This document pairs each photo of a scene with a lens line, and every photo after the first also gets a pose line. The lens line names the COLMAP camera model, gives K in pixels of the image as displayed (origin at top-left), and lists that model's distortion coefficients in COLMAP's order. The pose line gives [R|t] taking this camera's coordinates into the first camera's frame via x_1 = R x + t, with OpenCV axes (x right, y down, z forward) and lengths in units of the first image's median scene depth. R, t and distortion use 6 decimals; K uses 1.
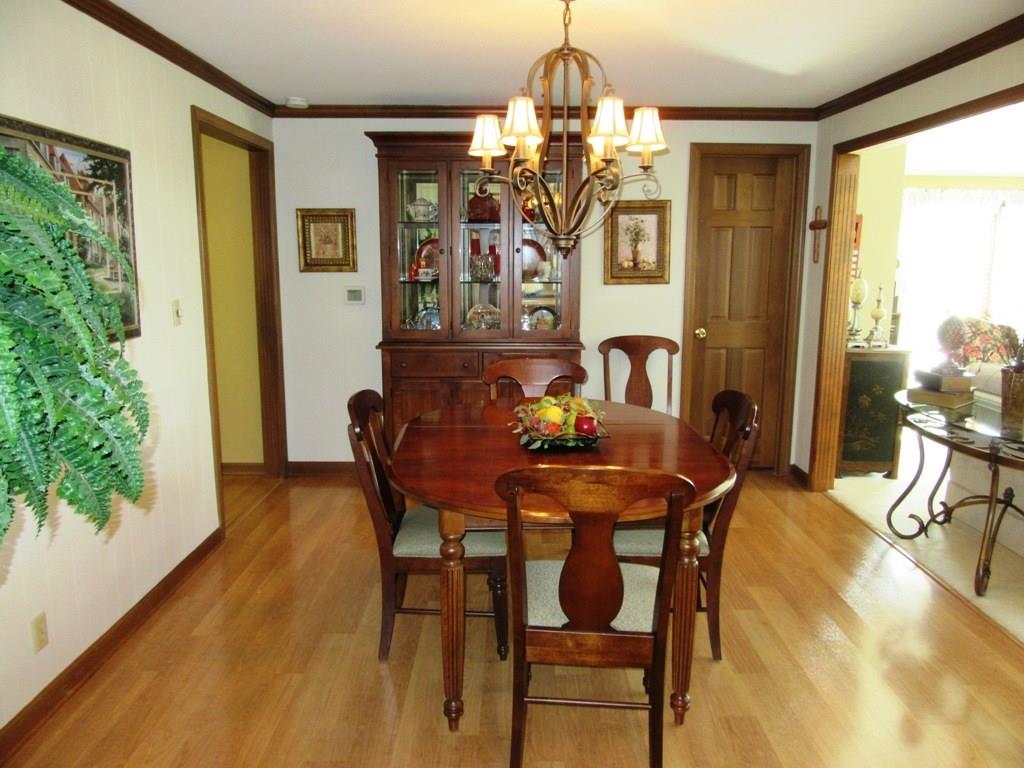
lens RADIAL K [[748.0, 0, 514.3], [0, 748.0, 382.5], [0, 0, 1]] dist [-0.022765, 0.015441]
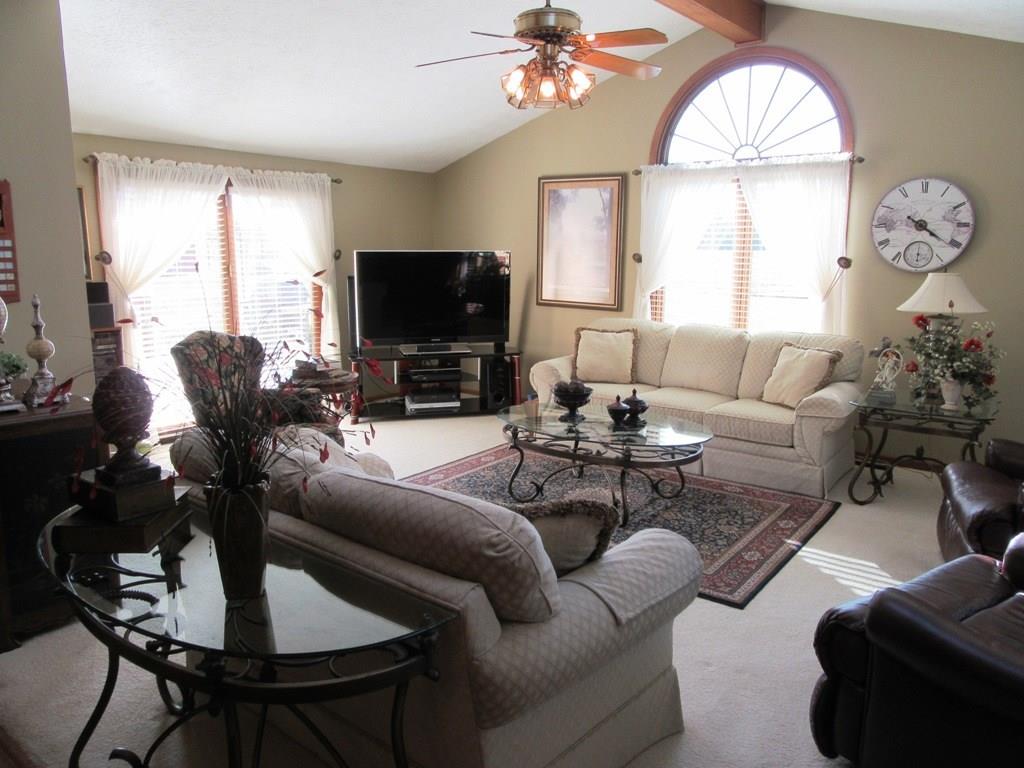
lens RADIAL K [[748.0, 0, 514.6], [0, 748.0, 384.1], [0, 0, 1]] dist [-0.022765, 0.015441]
pose [[0.624805, -0.143880, 0.767410, 0.273559], [0.131661, 0.988215, 0.078084, -0.062172], [-0.769600, 0.052251, 0.636385, 0.348961]]
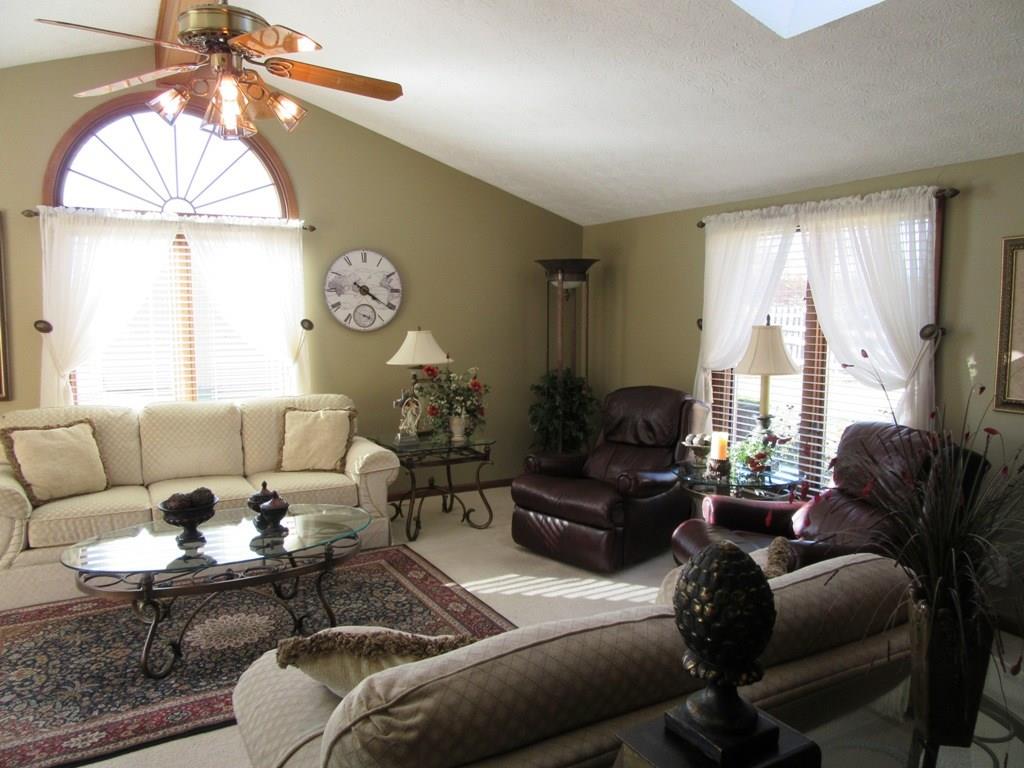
lens RADIAL K [[748.0, 0, 515.7], [0, 748.0, 381.4], [0, 0, 1]] dist [-0.022765, 0.015441]
pose [[-0.472545, -0.090740, 0.876623, 0.286427], [0.147720, 0.972458, 0.180288, -0.157889], [-0.868838, 0.214689, -0.446126, 0.882330]]
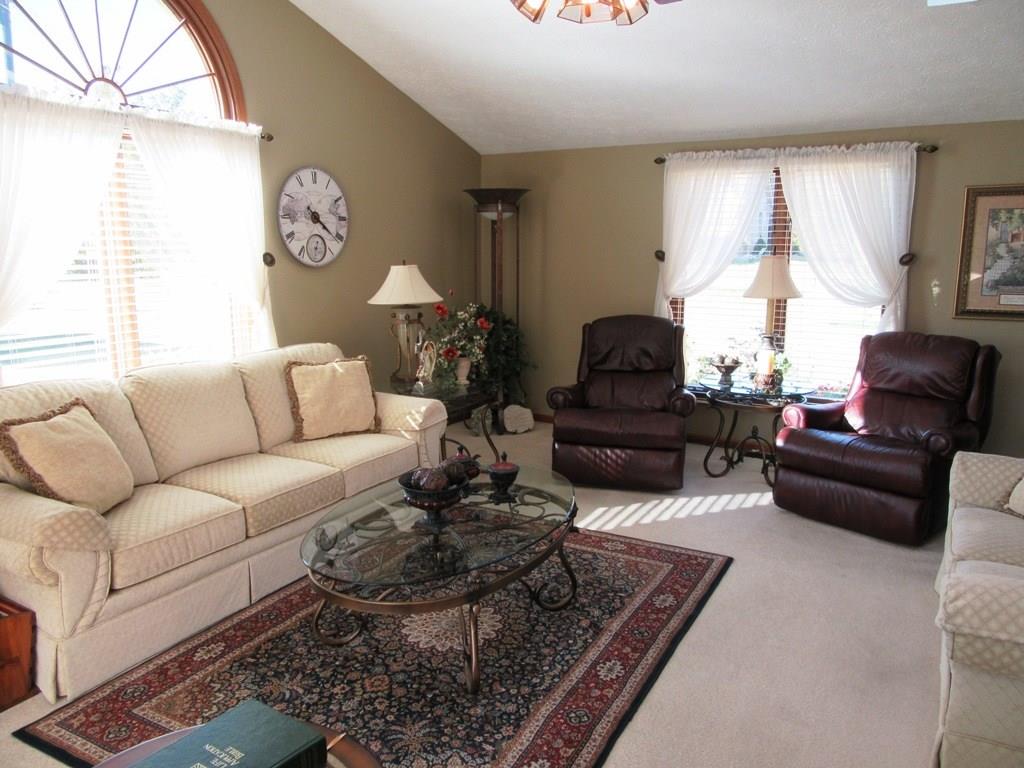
lens RADIAL K [[748.0, 0, 516.4], [0, 748.0, 383.2], [0, 0, 1]] dist [-0.022765, 0.015441]
pose [[-0.860773, -0.099202, 0.499228, 0.686160], [0.080672, 0.941836, 0.326247, -0.211412], [-0.502556, 0.321098, -0.802704, 1.240806]]
